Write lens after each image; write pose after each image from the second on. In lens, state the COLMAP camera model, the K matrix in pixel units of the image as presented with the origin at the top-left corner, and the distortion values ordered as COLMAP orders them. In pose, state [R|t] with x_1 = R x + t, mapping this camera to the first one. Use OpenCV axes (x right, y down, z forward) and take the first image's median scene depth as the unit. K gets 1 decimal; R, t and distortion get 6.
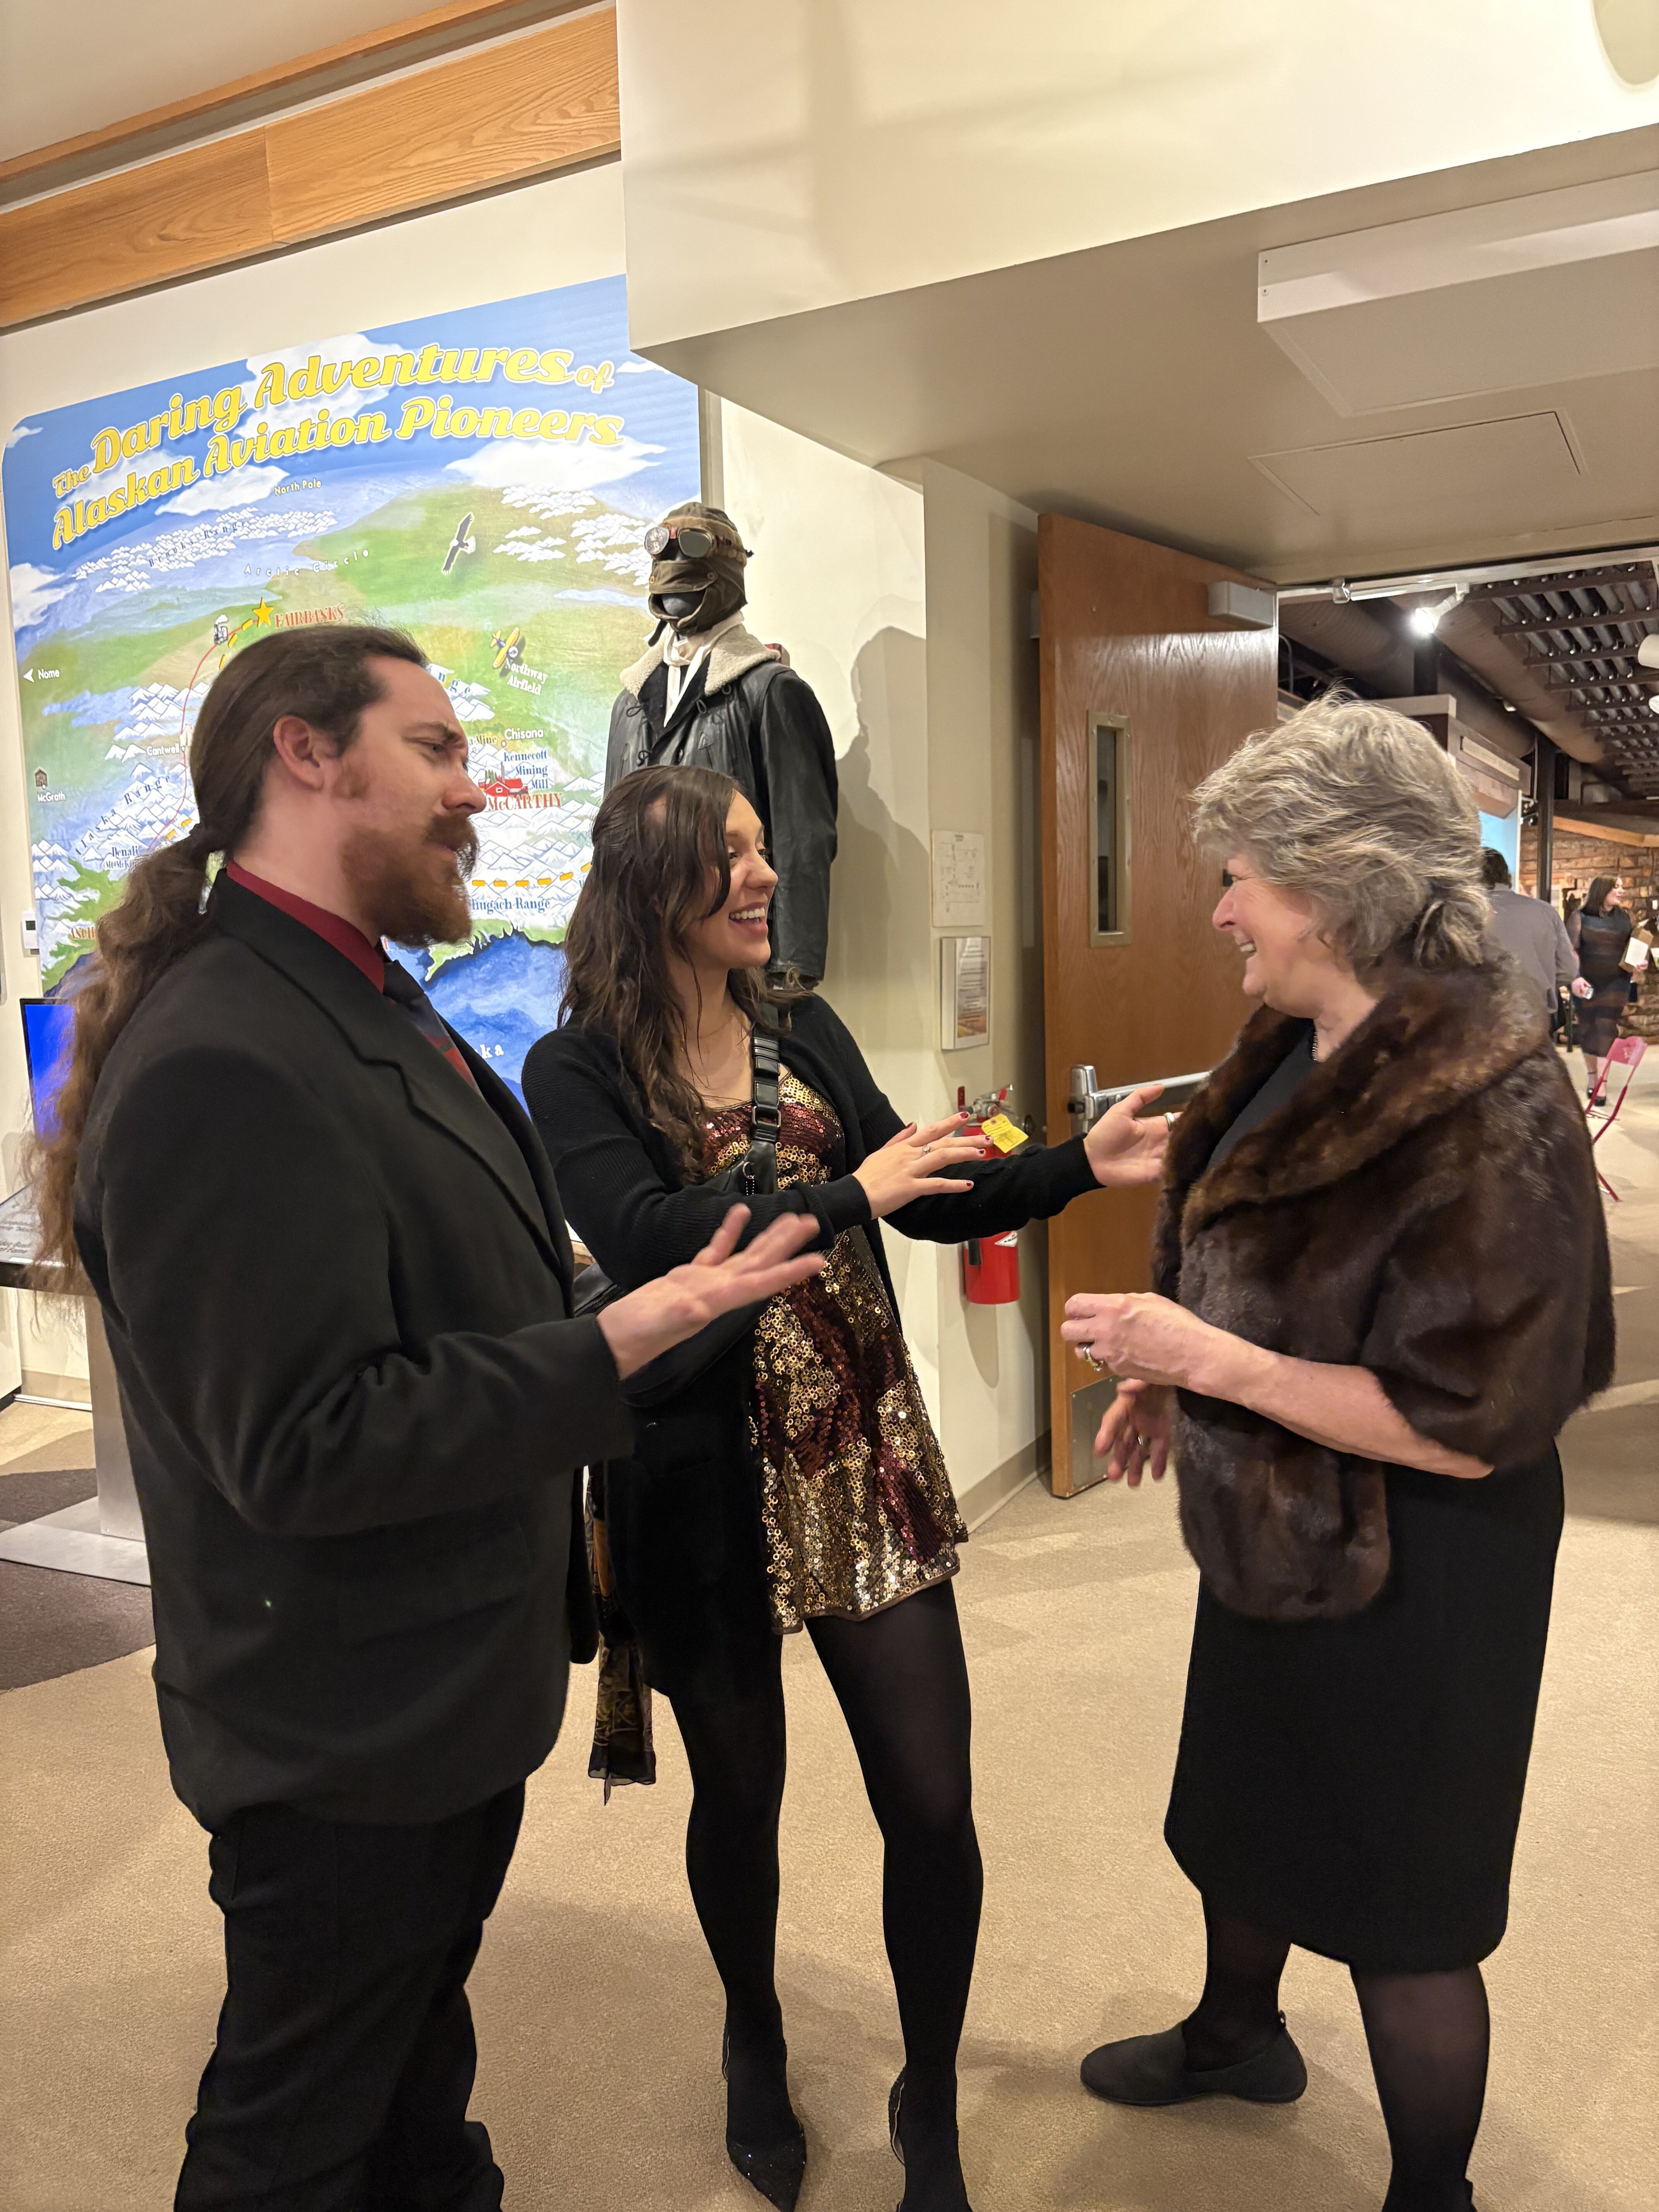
lens RADIAL K [[1691.1, 0, 830.7], [0, 1691.1, 1096.6], [0, 0, 1]] dist [0.032344, 0.005129]
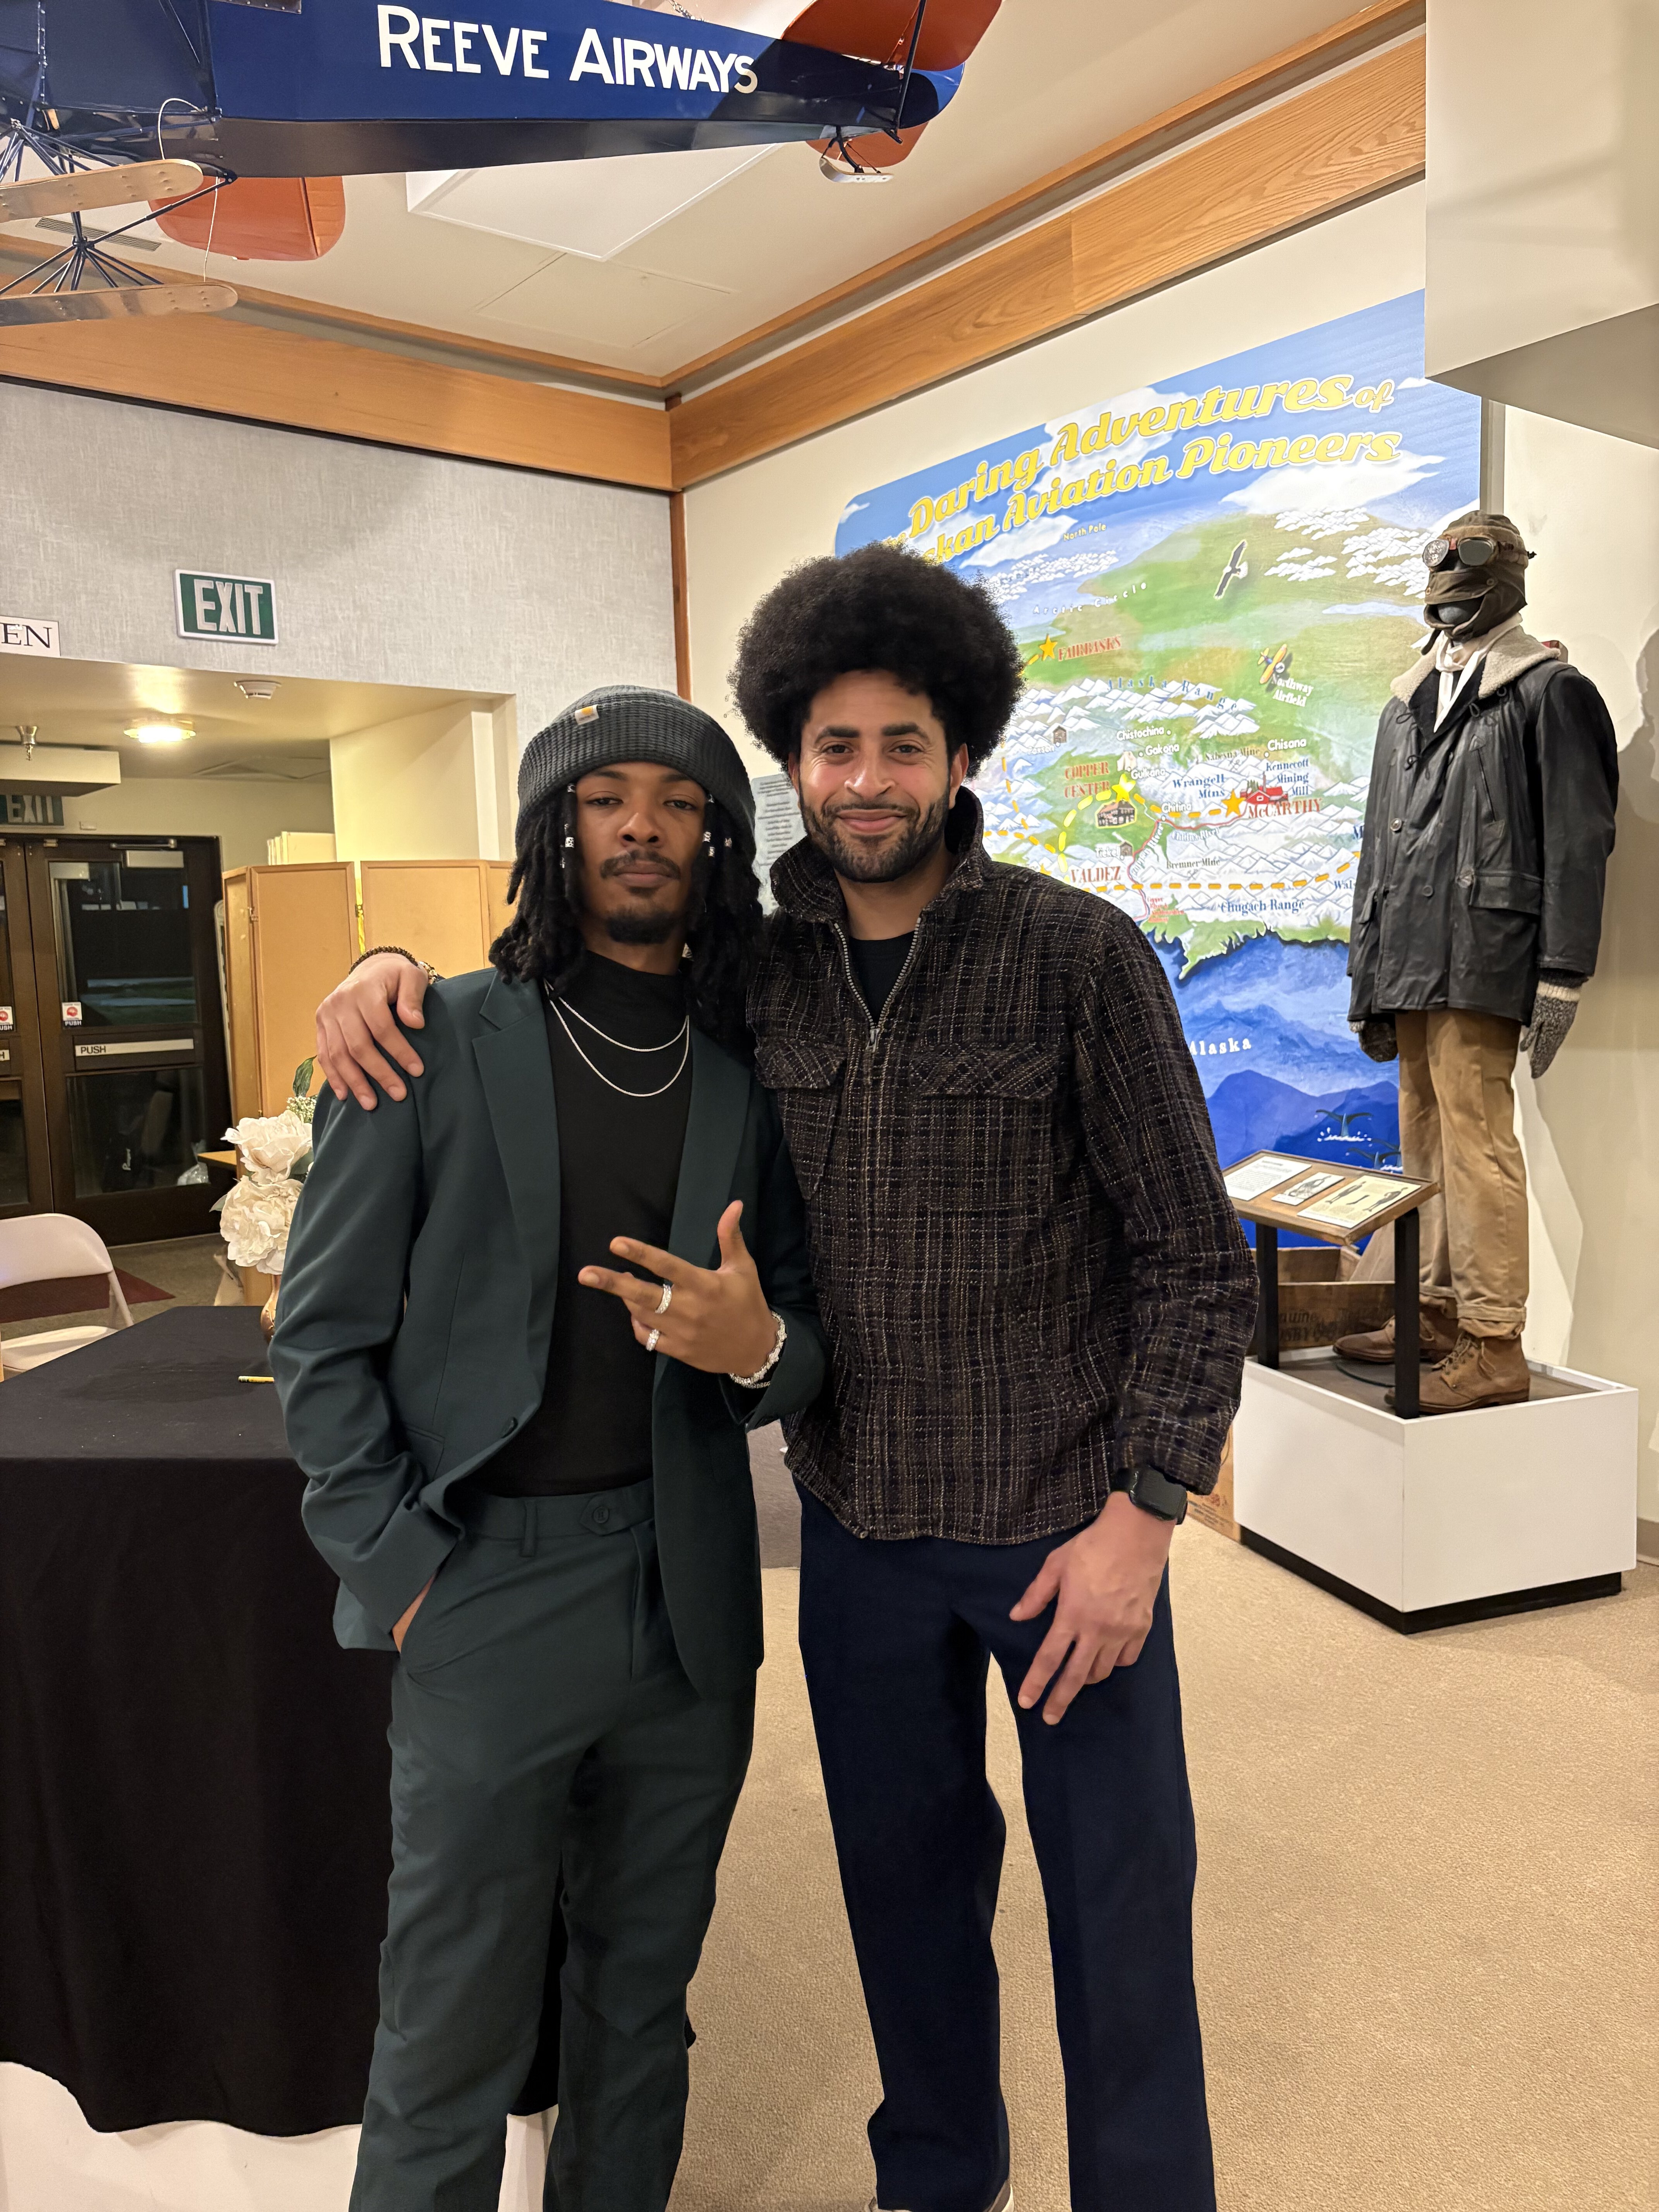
lens RADIAL K [[1720.4, 0, 829.5], [0, 1720.4, 1106.0], [0, 0, 1]] dist [0.032921, 0.009268]
pose [[0.918564, 0.031577, -0.394010, -0.011518], [-0.031427, 0.999483, 0.006835, 0.013409], [0.394022, 0.006104, 0.919081, -0.102285]]
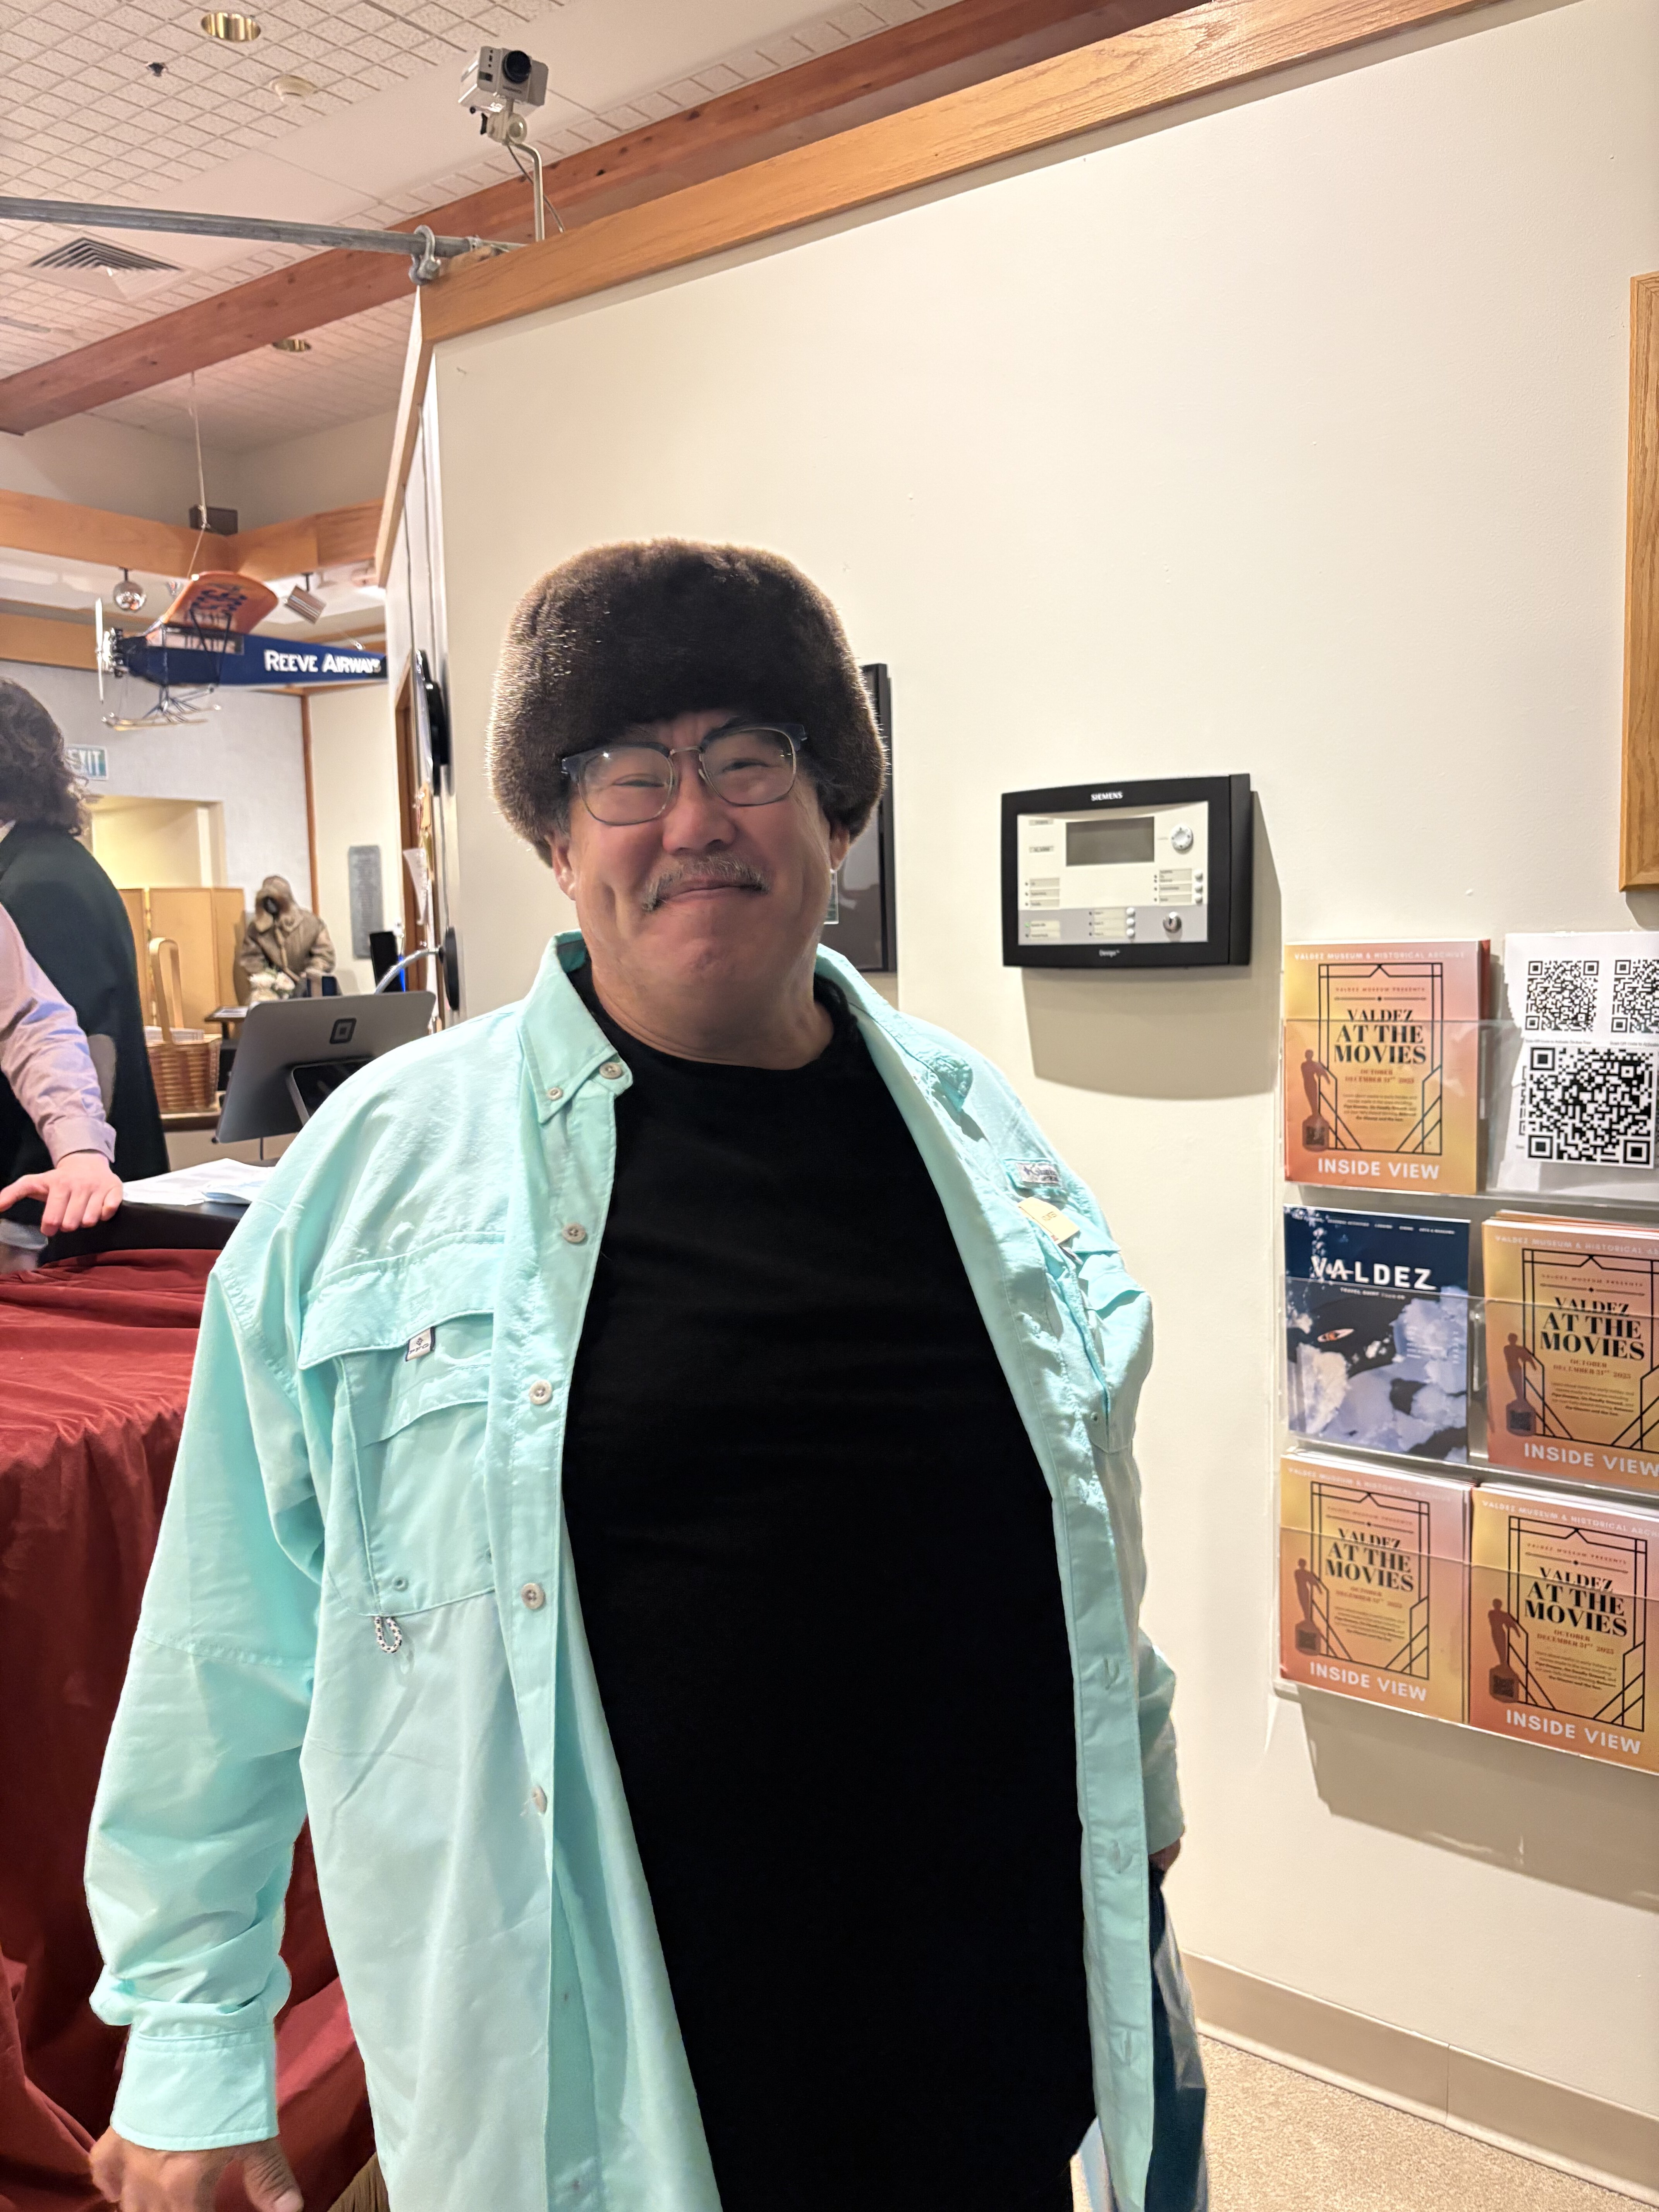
lens RADIAL K [[1666.4, 0, 829.5], [0, 1666.4, 1106.0], [0, 0, 1]] dist [0.023044, -0.037285]
pose [[0.991472, 0.015327, -0.129412, 0.529959], [-0.014572, 0.999871, 0.006782, 0.155357], [0.129500, -0.004839, 0.991568, -1.520788]]
